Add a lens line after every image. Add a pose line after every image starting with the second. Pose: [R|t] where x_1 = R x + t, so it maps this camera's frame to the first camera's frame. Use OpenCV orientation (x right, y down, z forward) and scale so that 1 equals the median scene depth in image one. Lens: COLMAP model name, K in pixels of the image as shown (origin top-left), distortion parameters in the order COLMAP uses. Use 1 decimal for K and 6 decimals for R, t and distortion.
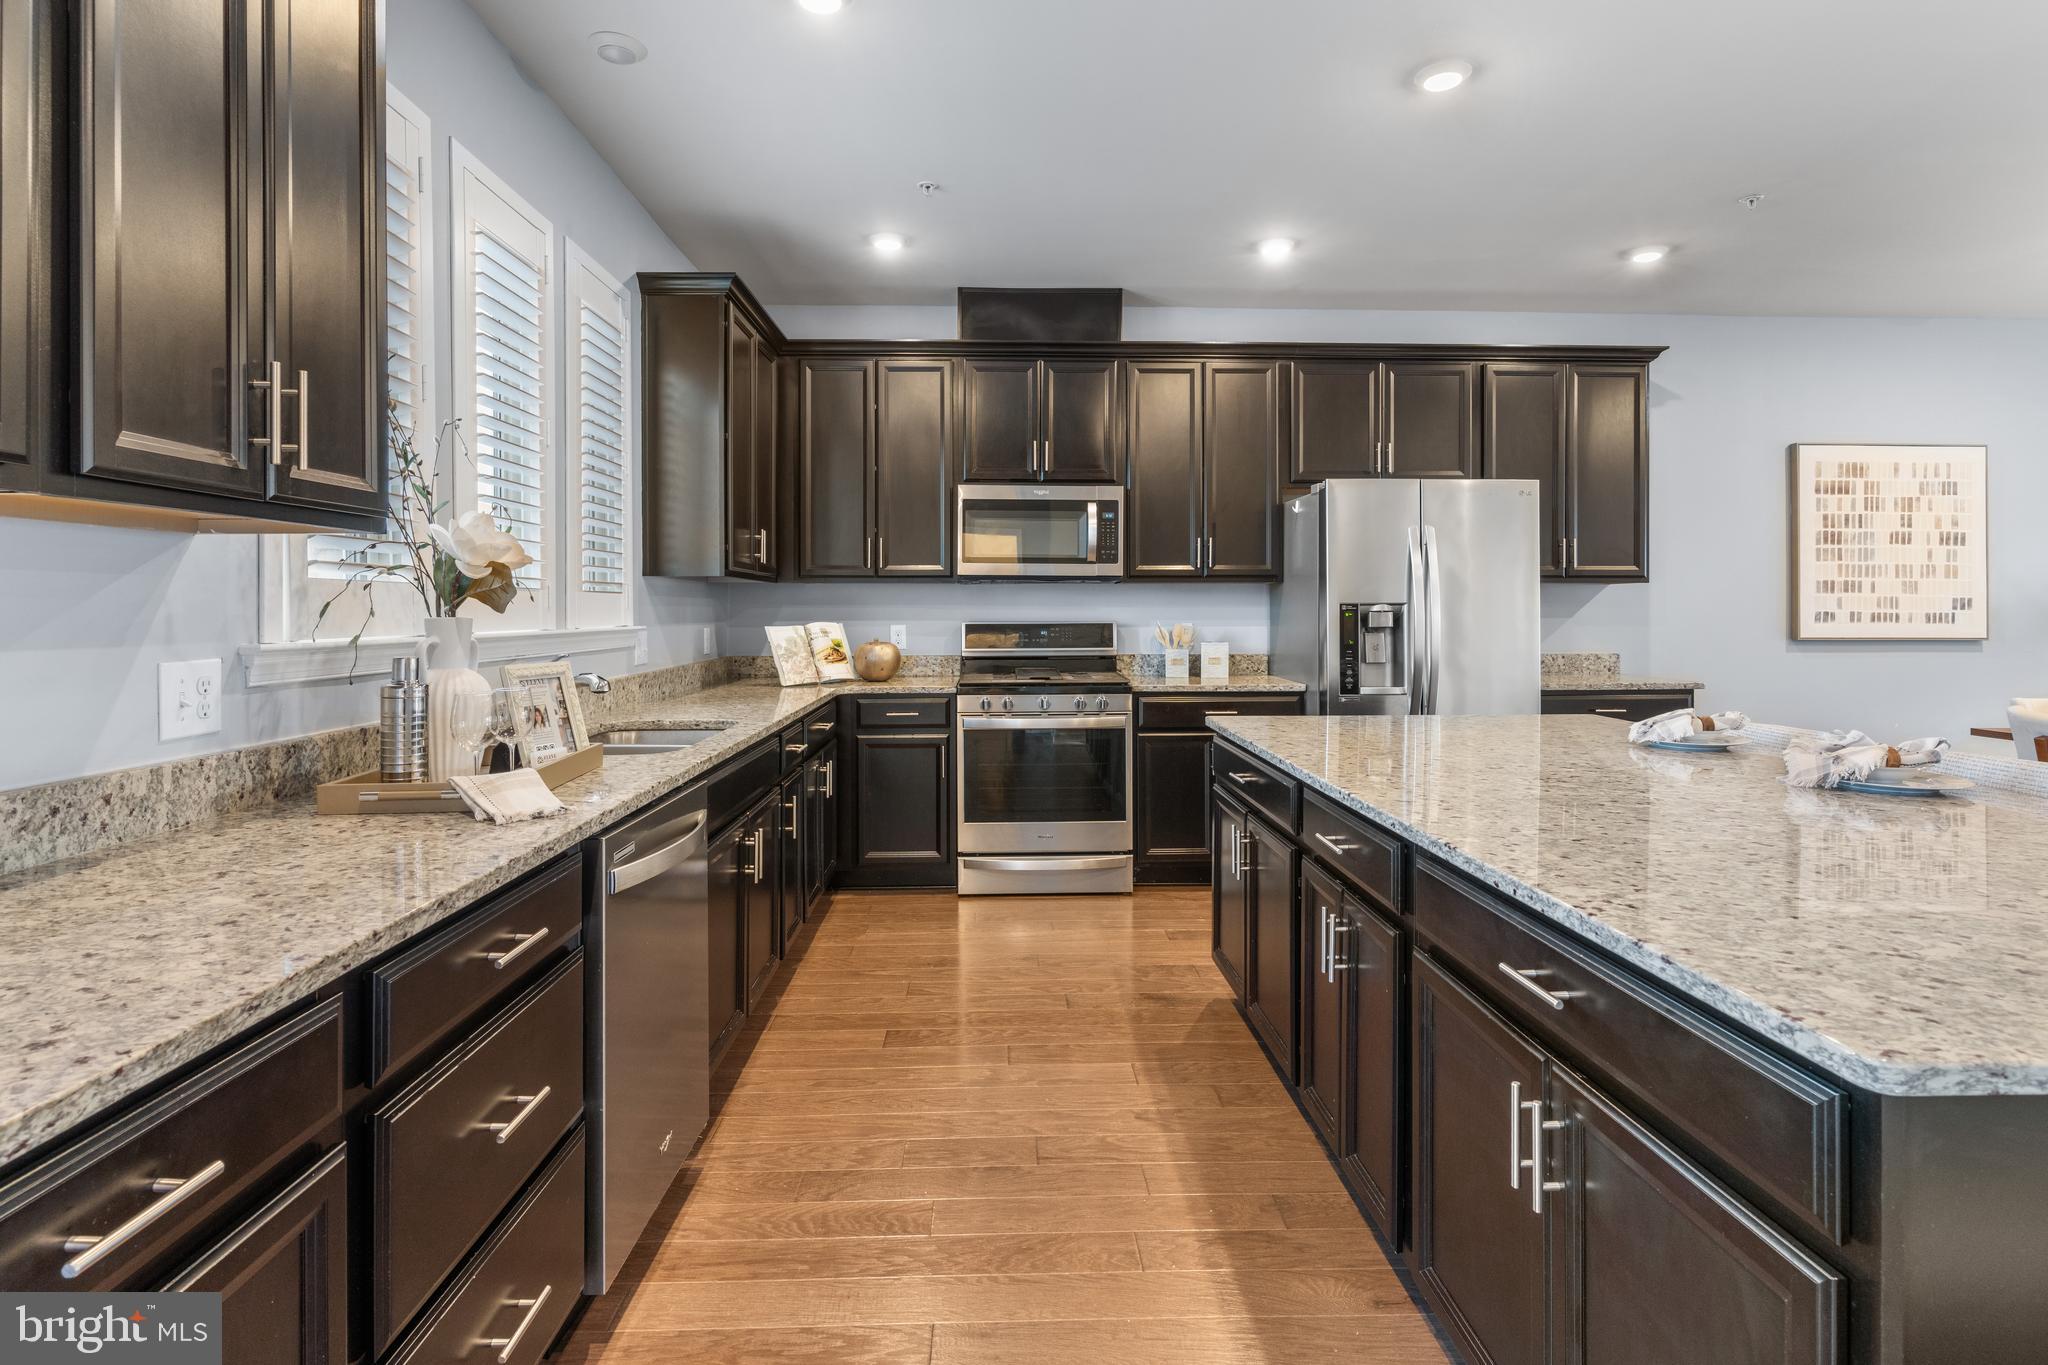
lens RADIAL K [[1012.8, 0, 1032.8], [0, 1012.8, 606.7], [0, 0, 1]] dist [0.000168, 0.000076]
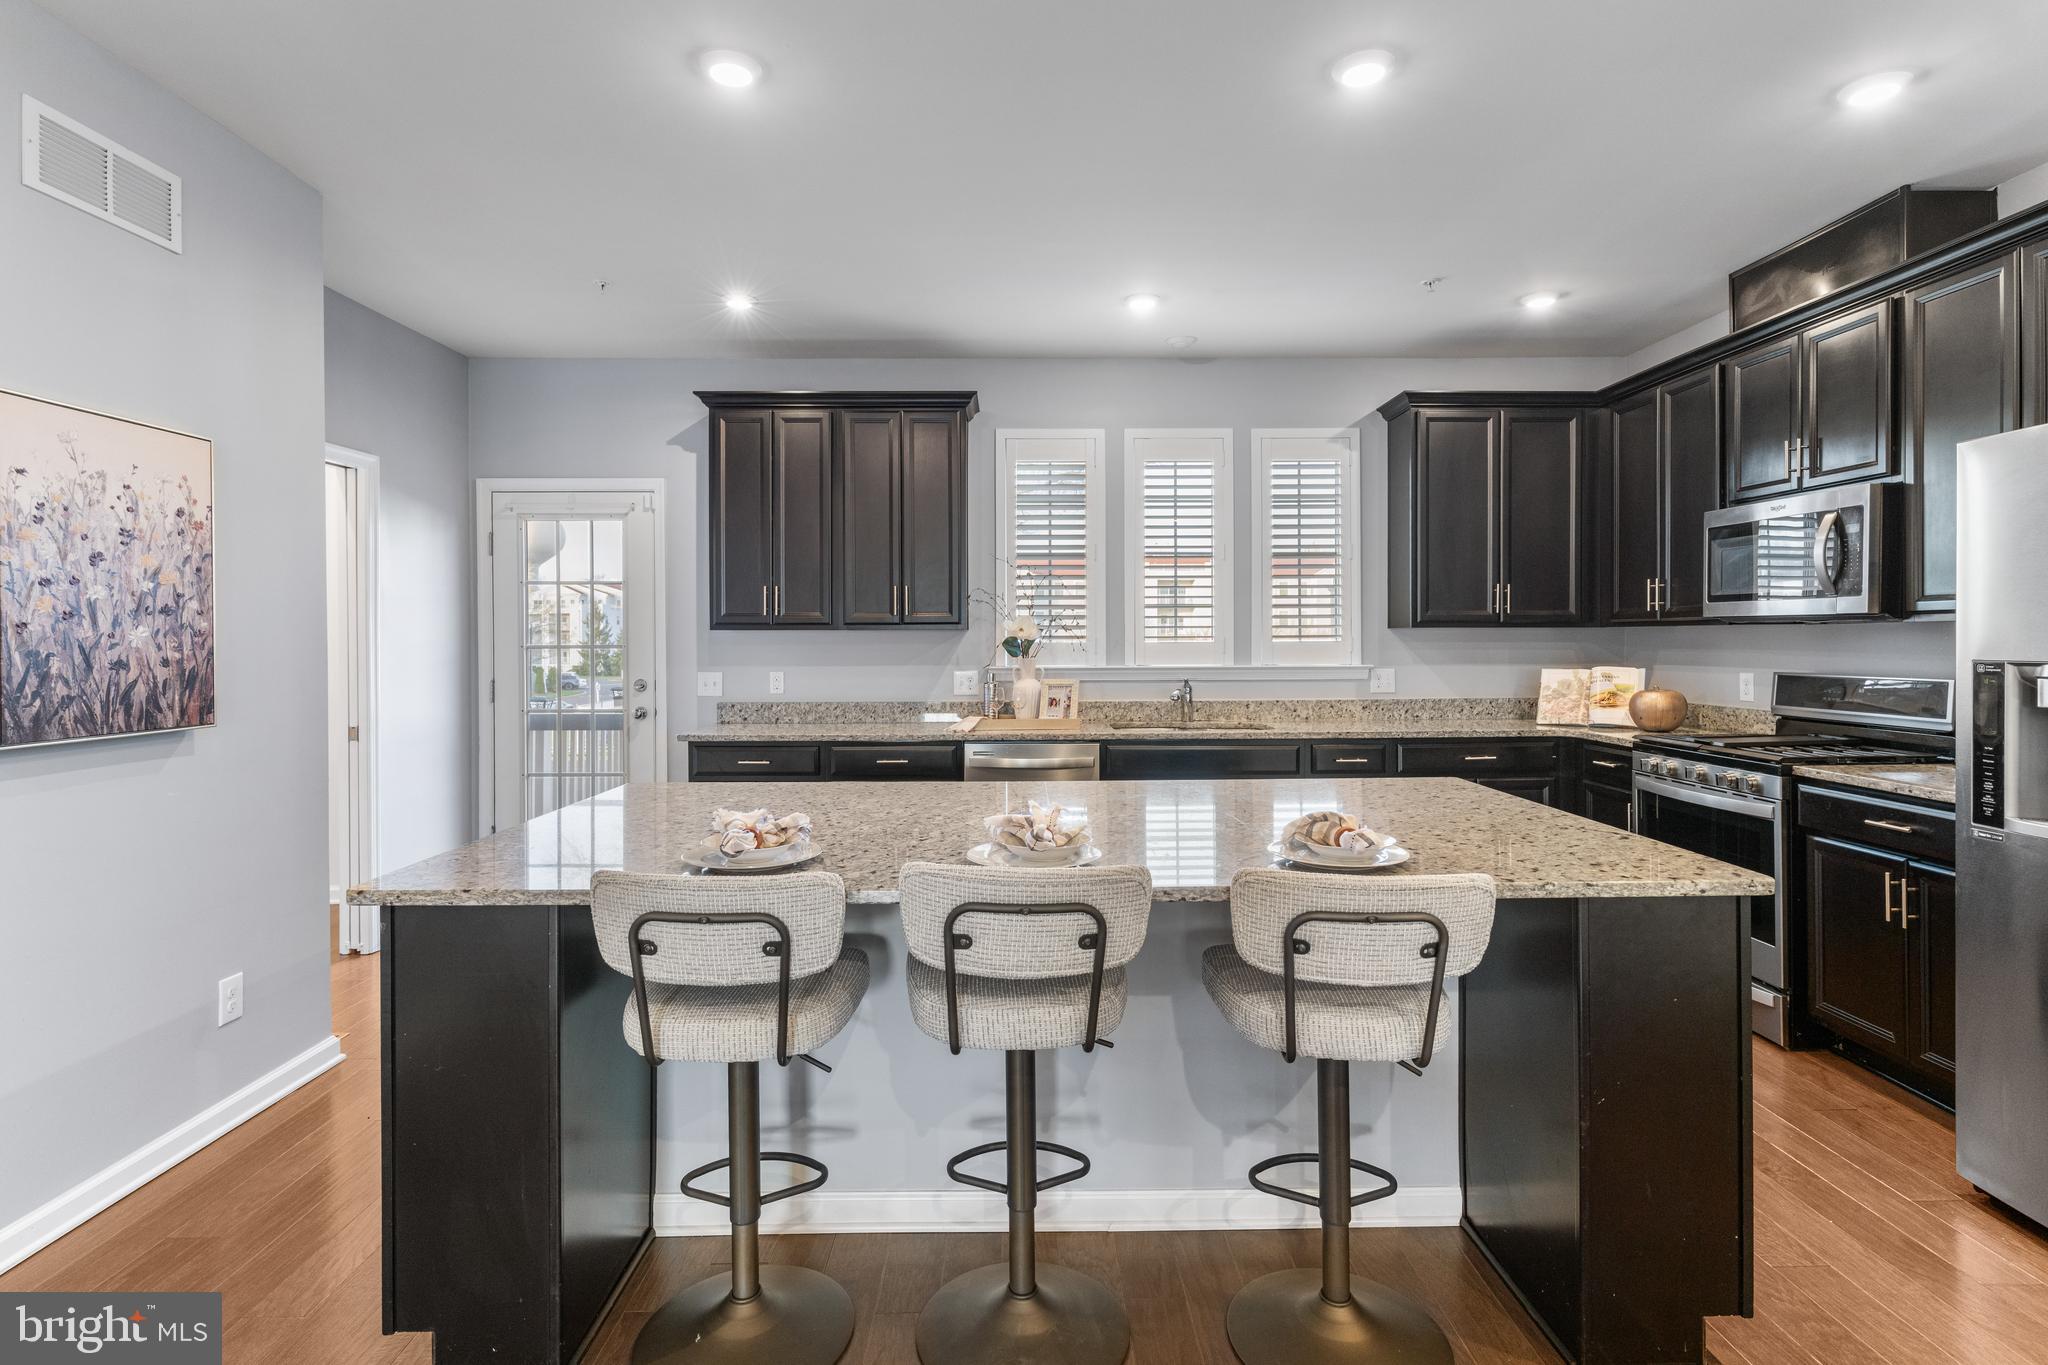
lens RADIAL K [[998.6, 0, 1021.0], [0, 998.6, 642.2], [0, 0, 1]] dist [0.001301, 0.000112]
pose [[-0.027335, 0.005575, -0.999611, 0.715439], [0.006514, 0.999964, 0.005399, -0.016341], [0.999605, -0.006363, -0.027370, 0.399288]]
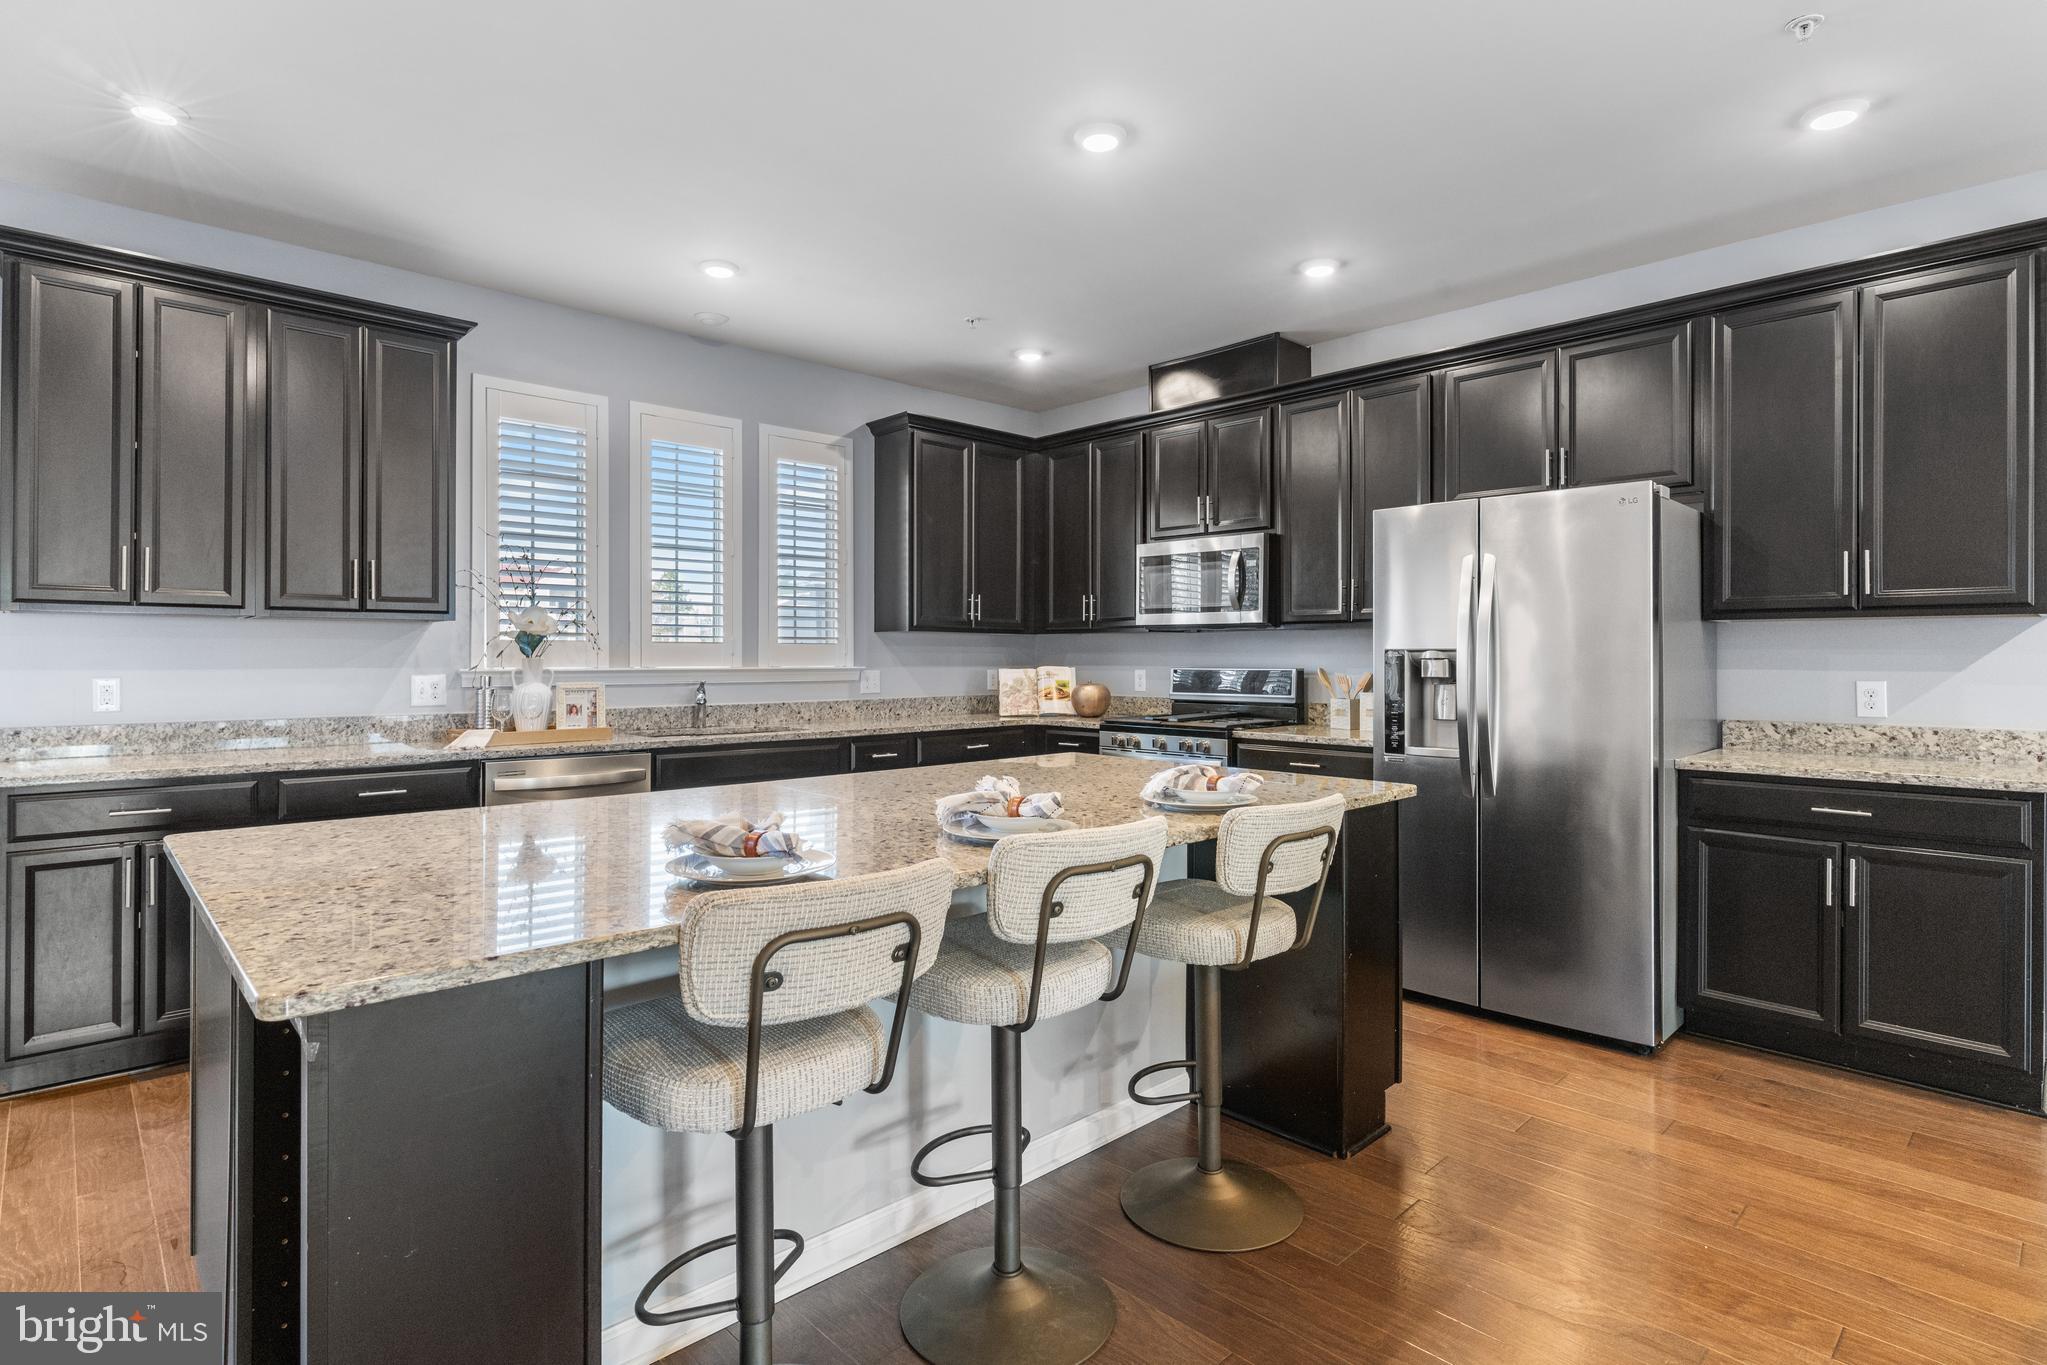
lens RADIAL K [[1032.6, 0, 1021.1], [0, 1032.6, 658.1], [0, 0, 1]] dist [0.000578, 0.000305]
pose [[0.658536, 0.002966, -0.752544, 0.632888], [-0.000542, 0.999994, 0.003467, 0.000963], [0.752549, -0.001875, 0.658533, 0.137963]]
